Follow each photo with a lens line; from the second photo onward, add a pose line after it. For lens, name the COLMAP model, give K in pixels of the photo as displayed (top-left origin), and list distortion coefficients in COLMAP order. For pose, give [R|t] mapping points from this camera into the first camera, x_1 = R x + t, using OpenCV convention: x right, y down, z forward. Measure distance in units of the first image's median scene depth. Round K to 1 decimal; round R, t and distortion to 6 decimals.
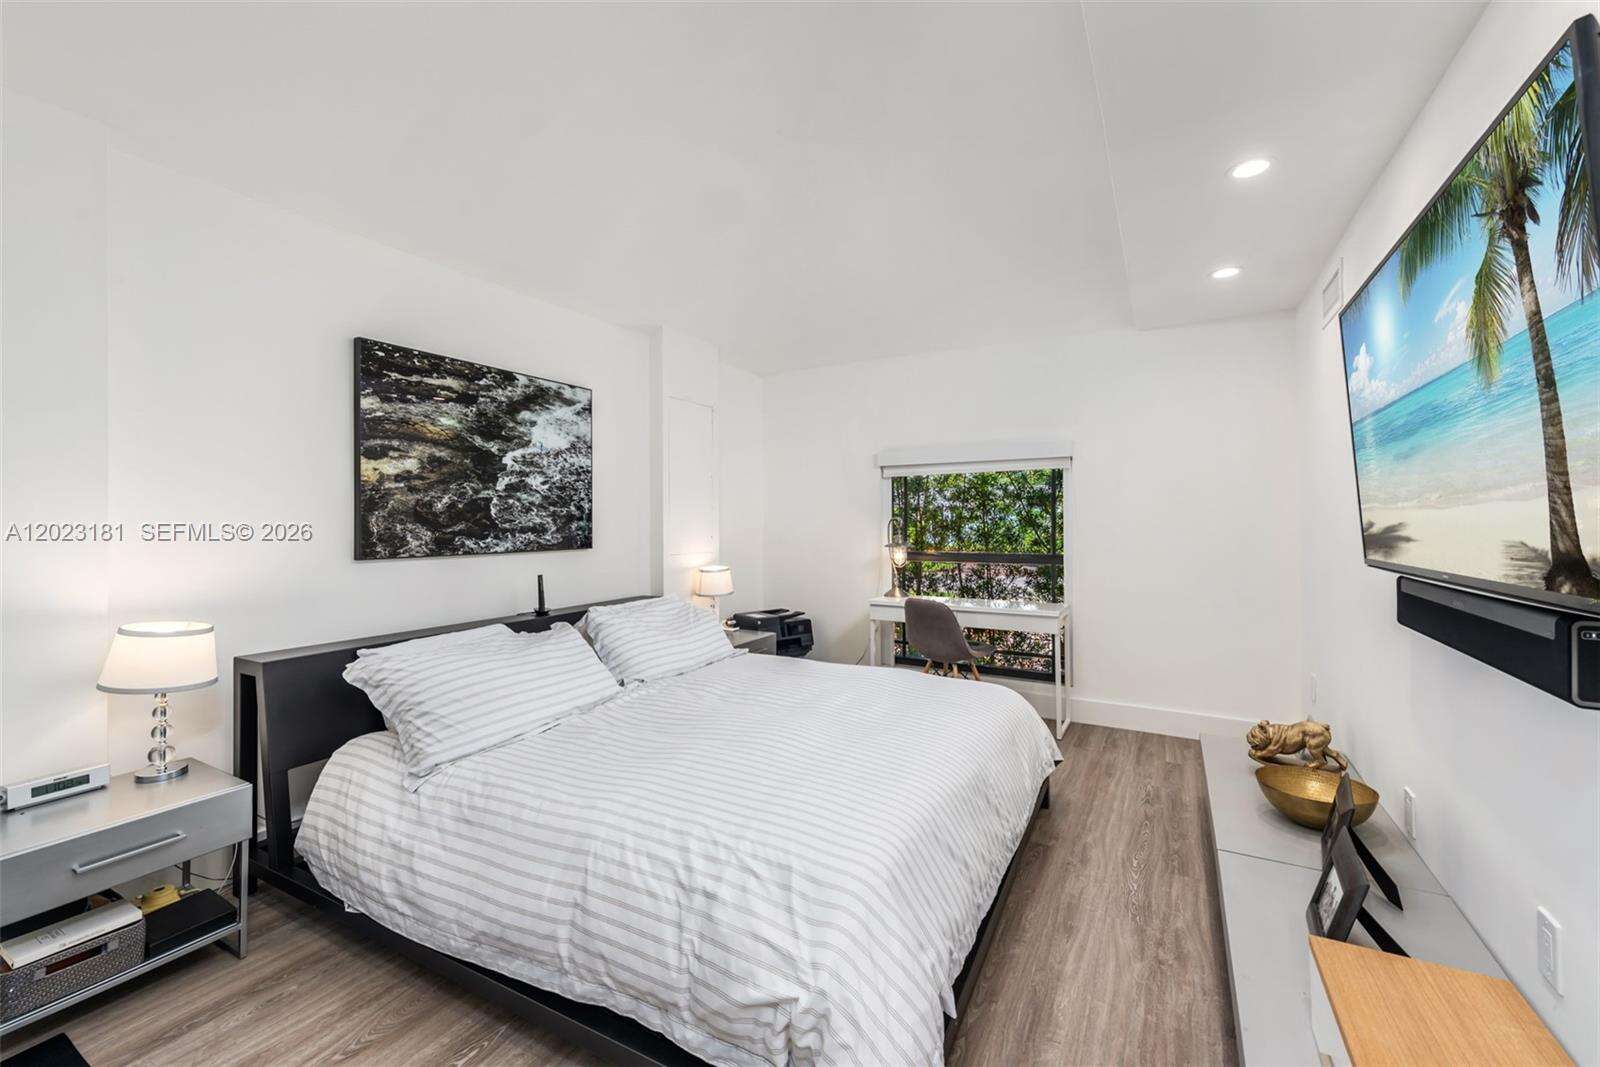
lens RADIAL K [[654.3, 0, 793.9], [0, 654.3, 529.2], [0, 0, 1]] dist [0.010510, -0.000449]
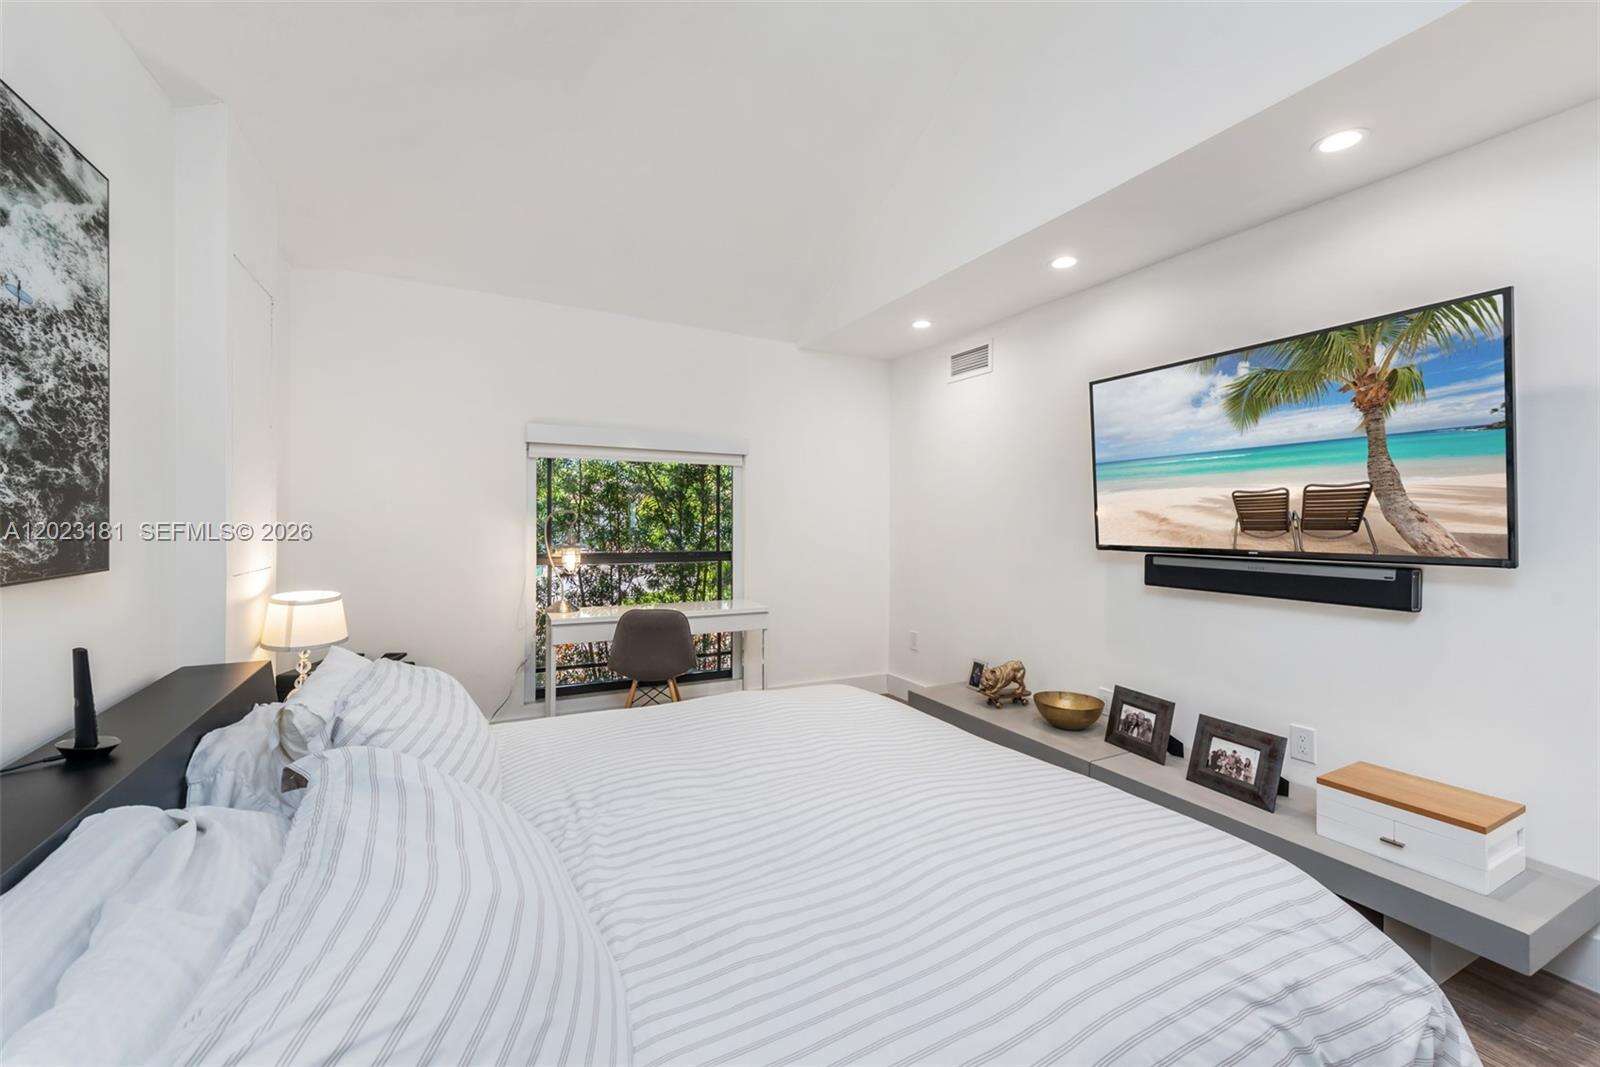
lens RADIAL K [[654.3, 0, 793.9], [0, 654.3, 529.2], [0, 0, 1]] dist [0.010510, -0.000449]
pose [[0.528992, -0.002988, 0.848621, -0.450583], [-0.002356, 0.999985, 0.004989, 0.000646], [-0.848623, -0.004638, 0.528977, 0.437723]]
